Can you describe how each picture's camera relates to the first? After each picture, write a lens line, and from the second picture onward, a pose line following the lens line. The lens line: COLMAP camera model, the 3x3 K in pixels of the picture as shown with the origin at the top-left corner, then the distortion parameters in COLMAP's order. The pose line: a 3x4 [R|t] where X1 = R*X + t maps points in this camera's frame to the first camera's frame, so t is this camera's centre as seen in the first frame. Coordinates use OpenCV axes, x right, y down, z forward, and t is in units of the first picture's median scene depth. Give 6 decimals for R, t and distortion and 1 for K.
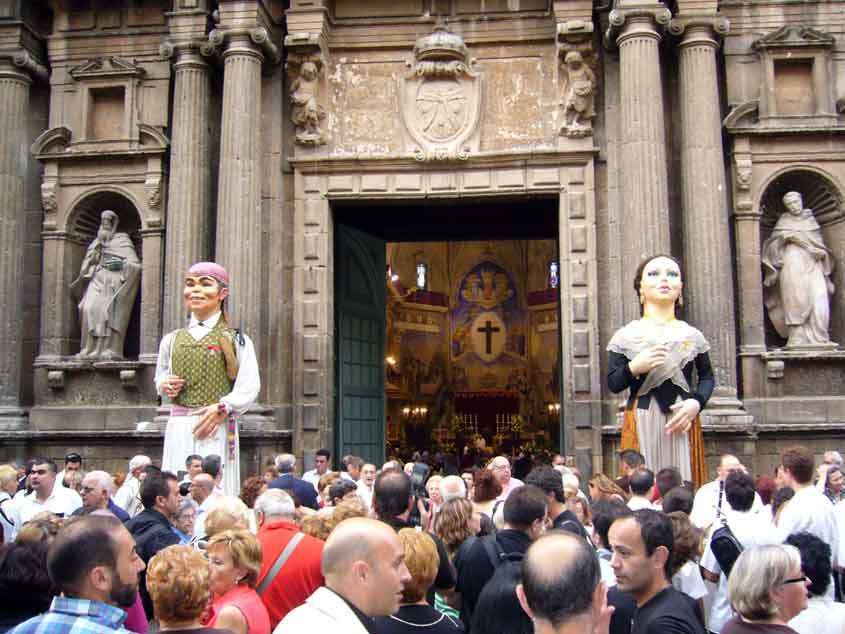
lens RADIAL K [[954.8, 0, 429.4], [0, 954.8, 317.2], [0, 0, 1]] dist [-0.051188, 0.000000]
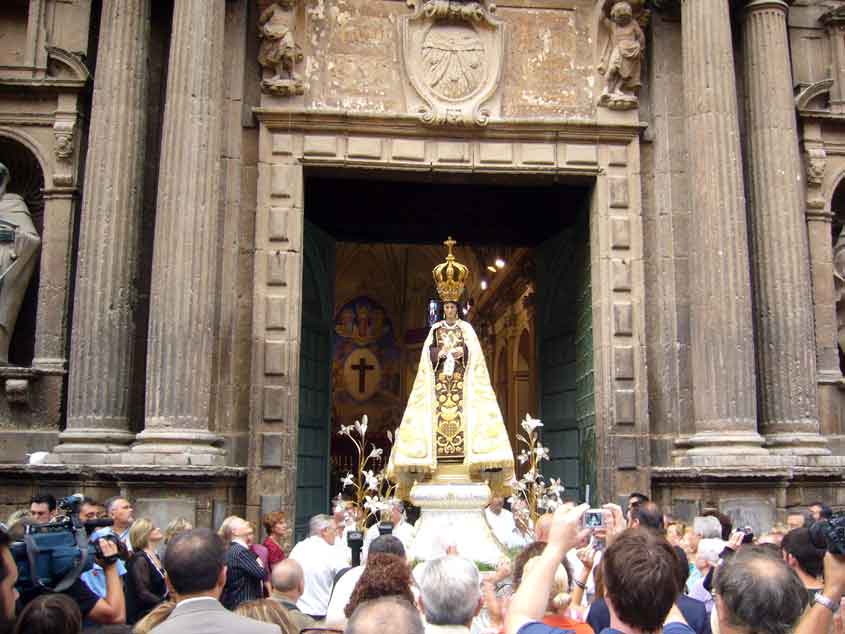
lens RADIAL K [[954.8, 0, 451.1], [0, 954.8, 316.9], [0, 0, 1]] dist [-0.051188, 0.000000]
pose [[0.982848, 0.041575, 0.179667, -0.123930], [-0.033314, 0.998255, -0.048756, 0.032127], [-0.181381, 0.041934, 0.982518, 0.235806]]
